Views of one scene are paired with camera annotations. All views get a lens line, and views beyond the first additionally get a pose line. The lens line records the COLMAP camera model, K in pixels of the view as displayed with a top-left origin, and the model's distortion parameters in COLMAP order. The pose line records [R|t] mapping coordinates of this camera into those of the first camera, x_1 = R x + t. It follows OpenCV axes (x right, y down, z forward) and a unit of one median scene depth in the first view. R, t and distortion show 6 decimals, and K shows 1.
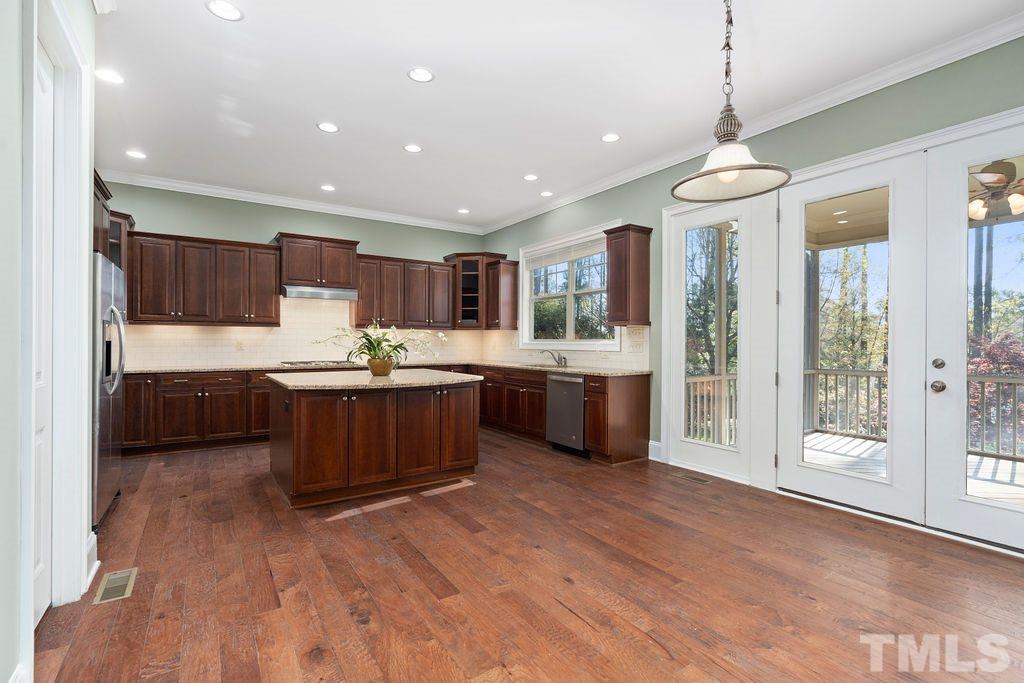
lens RADIAL K [[465.7, 0, 514.7], [0, 465.7, 341.1], [0, 0, 1]] dist [0.000187, -0.000268]
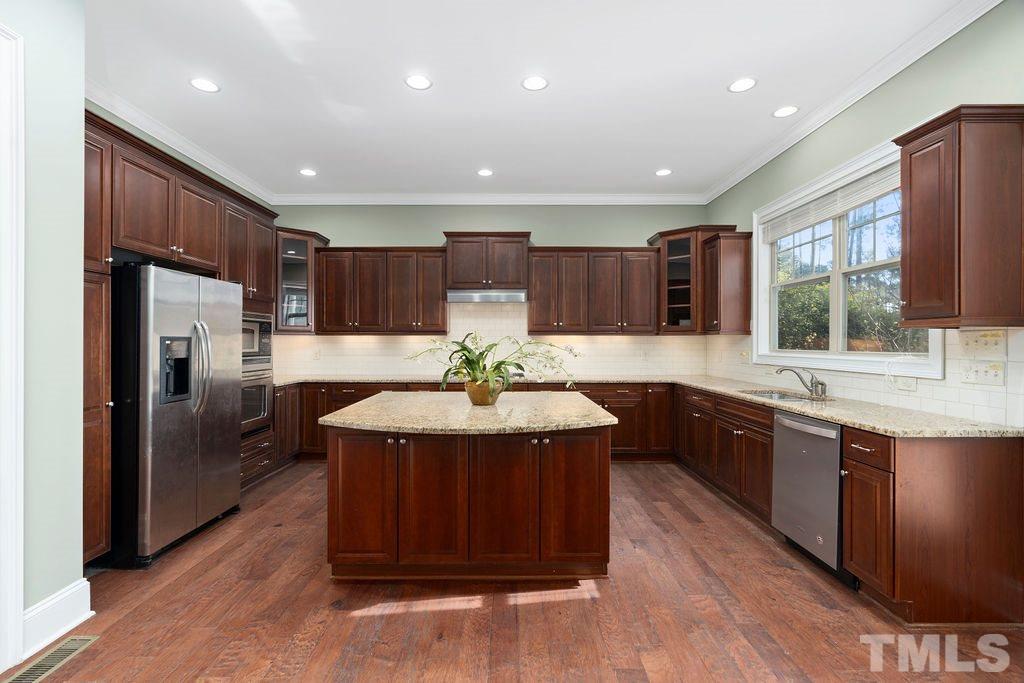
lens RADIAL K [[465.7, 0, 507.2], [0, 465.7, 341.3], [0, 0, 1]] dist [0.000187, -0.000268]
pose [[0.829105, -0.001878, -0.559090, 0.107314], [0.001084, 0.999998, -0.001751, -0.016392], [0.559092, 0.000846, 0.829105, 0.299069]]
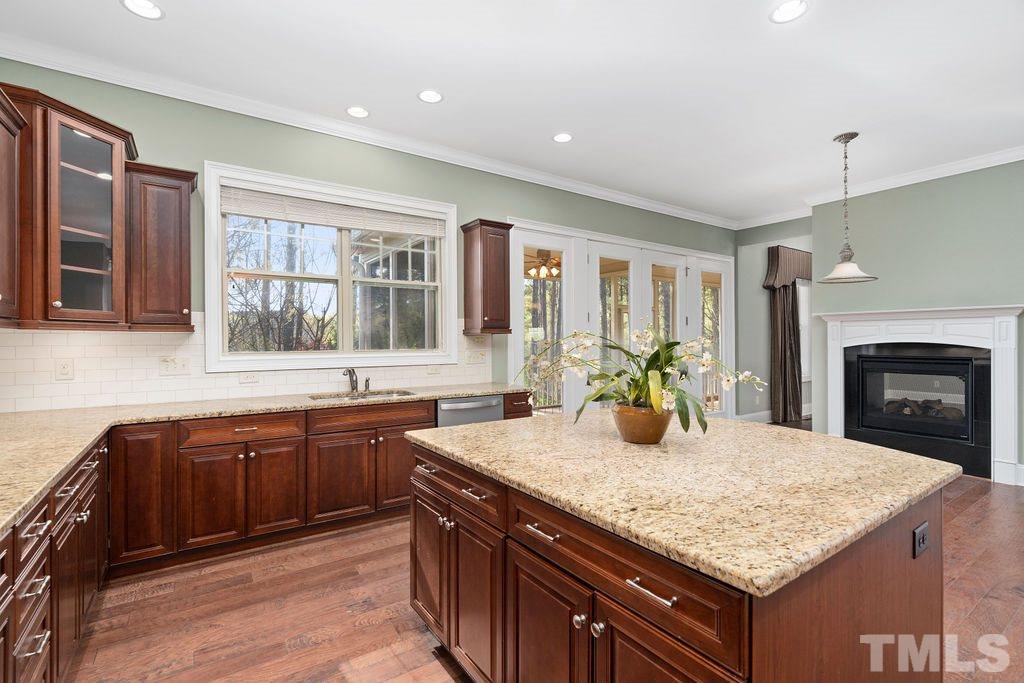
lens RADIAL K [[465.7, 0, 511.9], [0, 465.7, 340.6], [0, 0, 1]] dist [0.000187, -0.000268]
pose [[-0.005142, -0.003750, 0.999980, -0.552520], [0.000414, 0.999993, 0.003752, -0.020585], [-0.999987, 0.000433, -0.005141, 0.817997]]
